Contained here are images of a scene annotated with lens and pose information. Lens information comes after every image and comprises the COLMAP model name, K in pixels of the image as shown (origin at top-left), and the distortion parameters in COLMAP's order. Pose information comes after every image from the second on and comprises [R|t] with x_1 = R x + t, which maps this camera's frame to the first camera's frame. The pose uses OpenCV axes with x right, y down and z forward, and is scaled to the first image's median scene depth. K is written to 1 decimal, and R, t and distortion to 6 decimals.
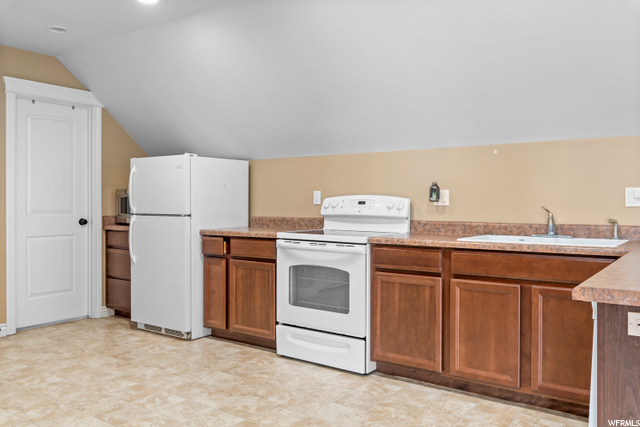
lens RADIAL K [[541.3, 0, 317.1], [0, 541.3, 208.5], [0, 0, 1]] dist [0.008909, 0.018160]
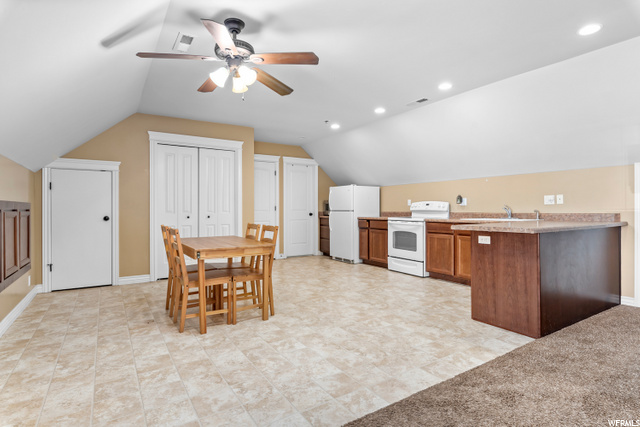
lens RADIAL K [[333.7, 0, 320.2], [0, 333.7, 210.9], [0, 0, 1]] dist [-0.003509, -0.000170]
pose [[0.934403, -0.002740, -0.356208, 0.154351], [0.001181, 0.999989, -0.004592, 0.020683], [0.356216, 0.003870, 0.934396, -0.425493]]
